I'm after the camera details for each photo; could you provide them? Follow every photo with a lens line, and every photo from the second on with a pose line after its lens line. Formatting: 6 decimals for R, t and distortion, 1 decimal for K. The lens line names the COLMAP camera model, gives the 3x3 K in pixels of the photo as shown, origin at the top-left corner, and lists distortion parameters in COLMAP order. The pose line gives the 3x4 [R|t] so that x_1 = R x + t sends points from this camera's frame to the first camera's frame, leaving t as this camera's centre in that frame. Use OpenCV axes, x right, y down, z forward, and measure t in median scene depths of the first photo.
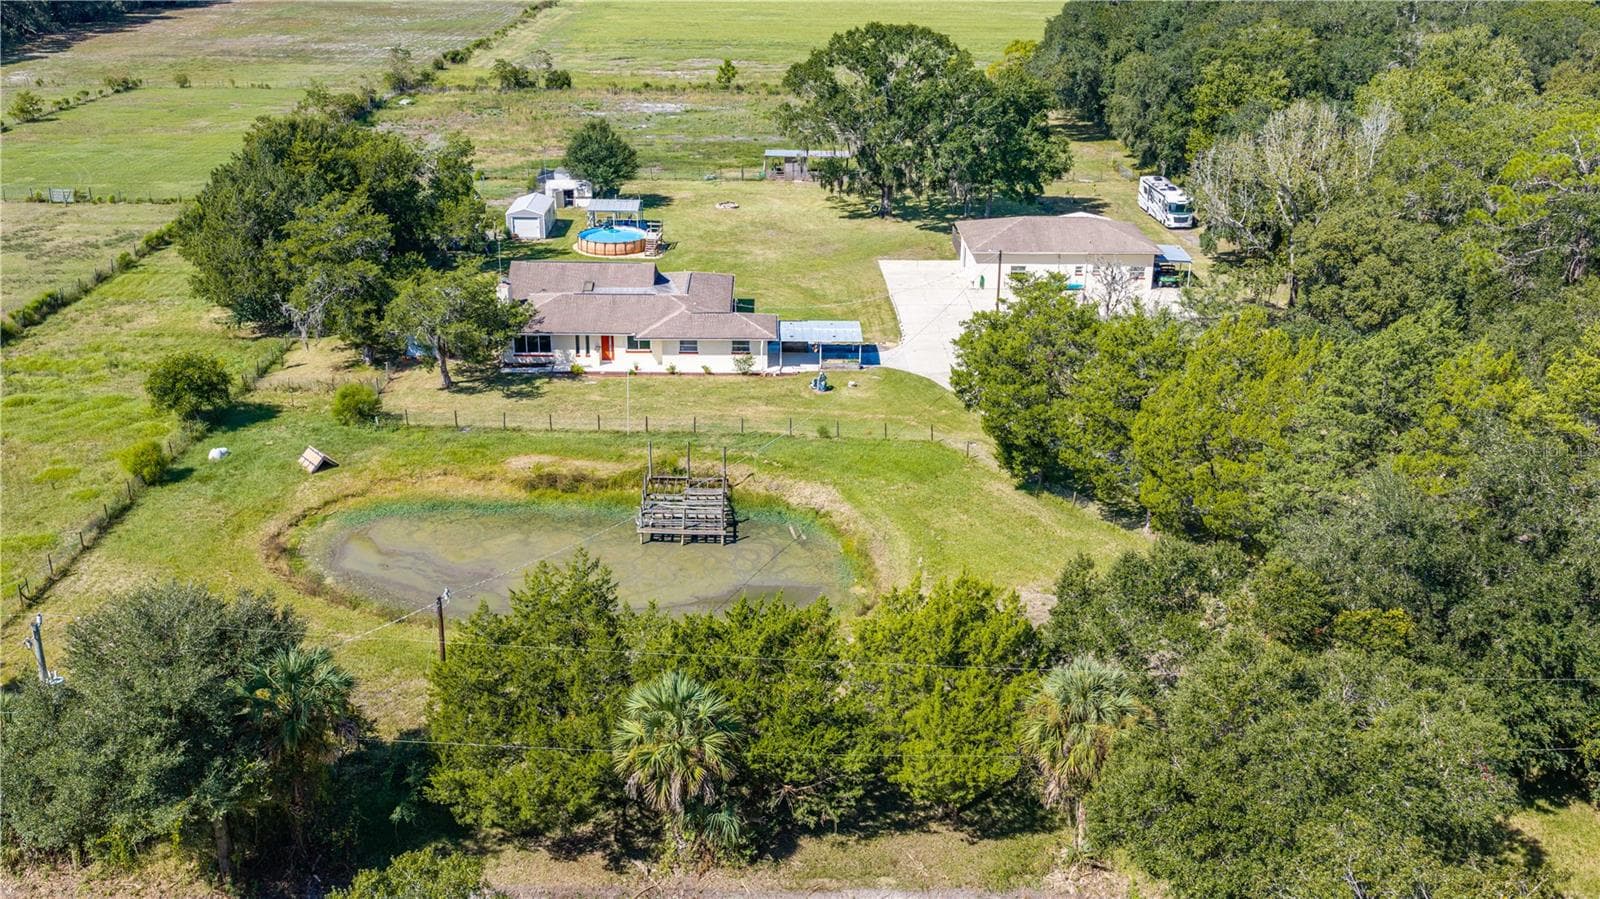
lens RADIAL K [[1415.1, 0, 779.0], [0, 1415.1, 428.2], [0, 0, 1]] dist [0.015602, -0.011339]
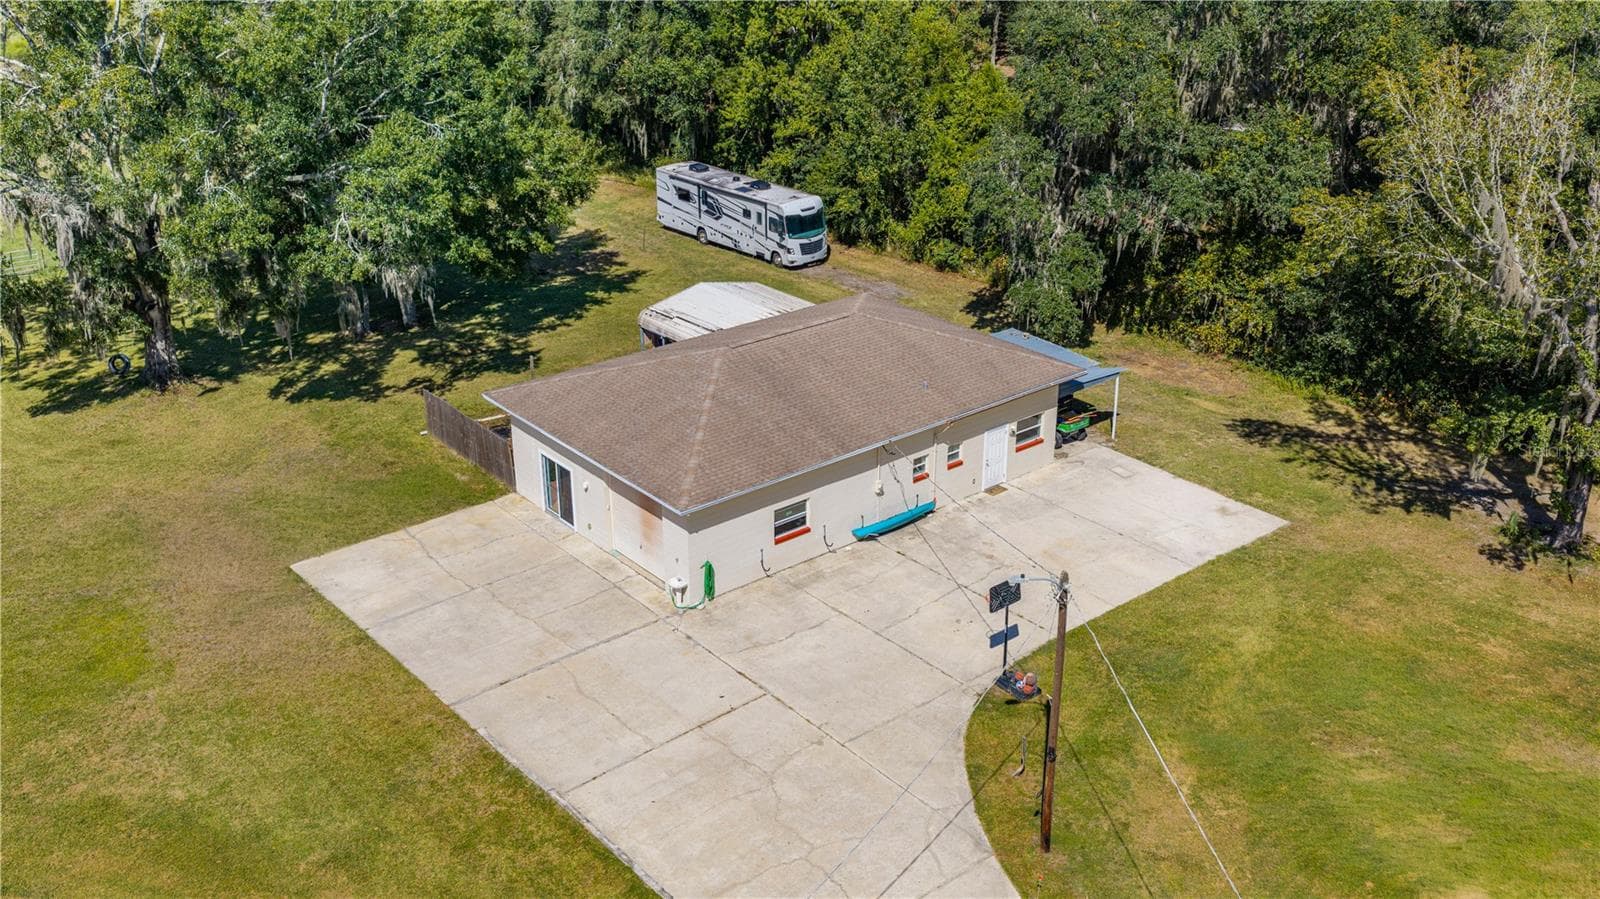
lens RADIAL K [[1469.4, 0, 800.7], [0, 1469.4, 402.1], [0, 0, 1]] dist [0.029078, -0.002659]
pose [[0.778729, -0.249558, 0.575588, -0.035660], [0.238799, 0.966323, 0.095891, -0.232908], [-0.580135, 0.062777, 0.812098, 0.960522]]
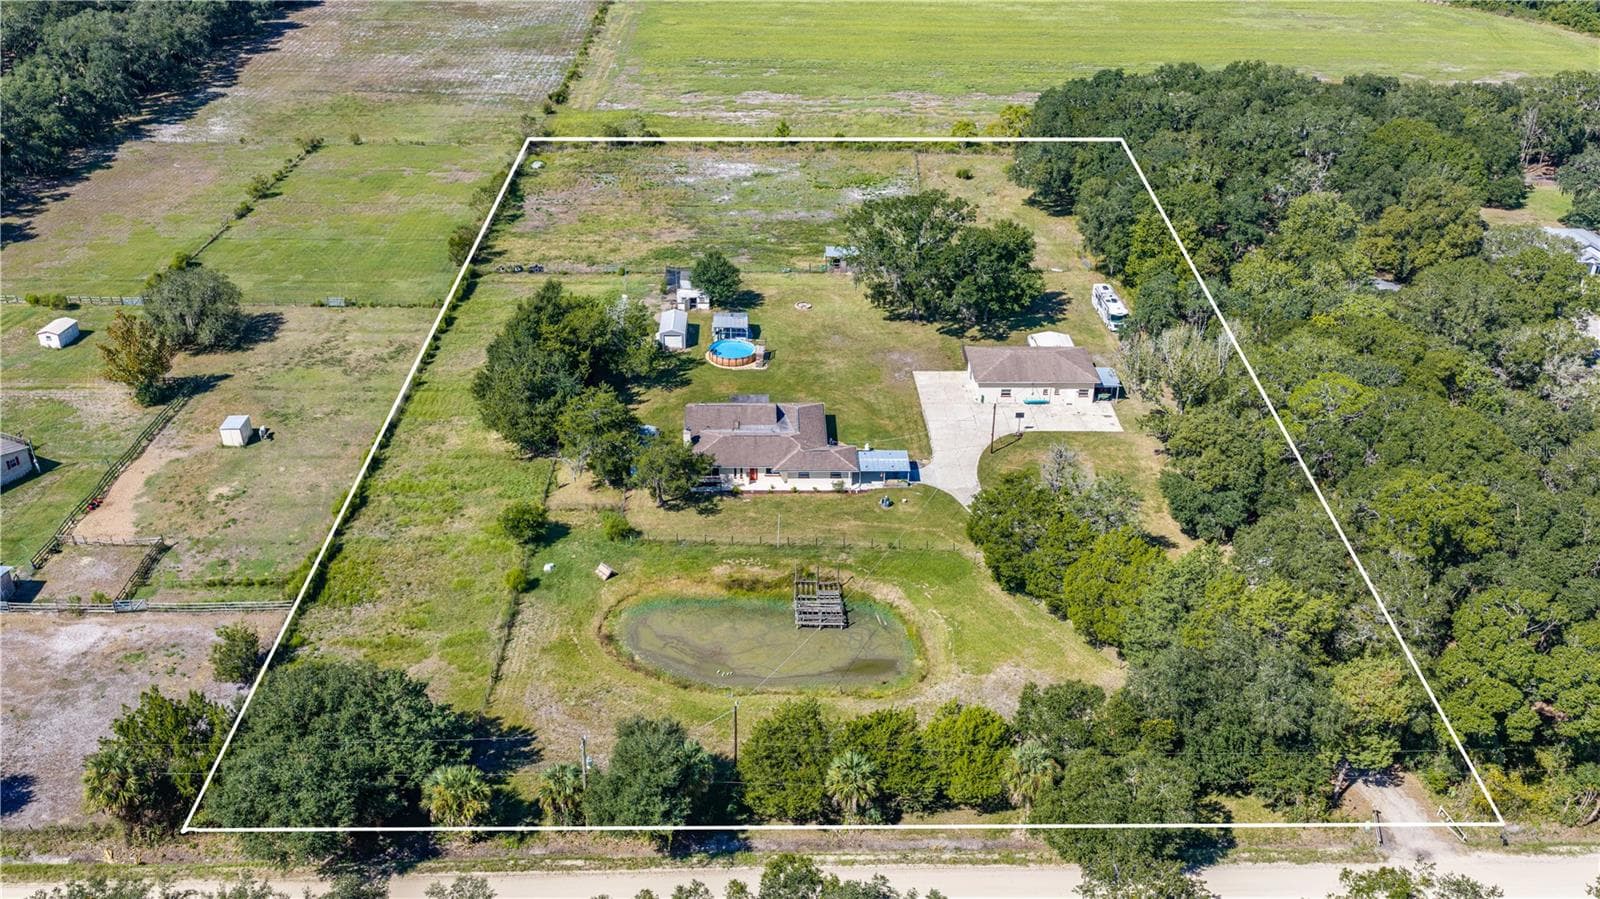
lens RADIAL K [[1328.2, 0, 800.0], [0, 1328.2, 449.5], [0, 0, 1]] dist [0.040044, -0.100213]
pose [[0.999881, -0.002811, 0.015142, -0.103645], [0.000755, 0.990959, 0.134160, -0.329545], [-0.015382, -0.134133, 0.990844, -0.586001]]
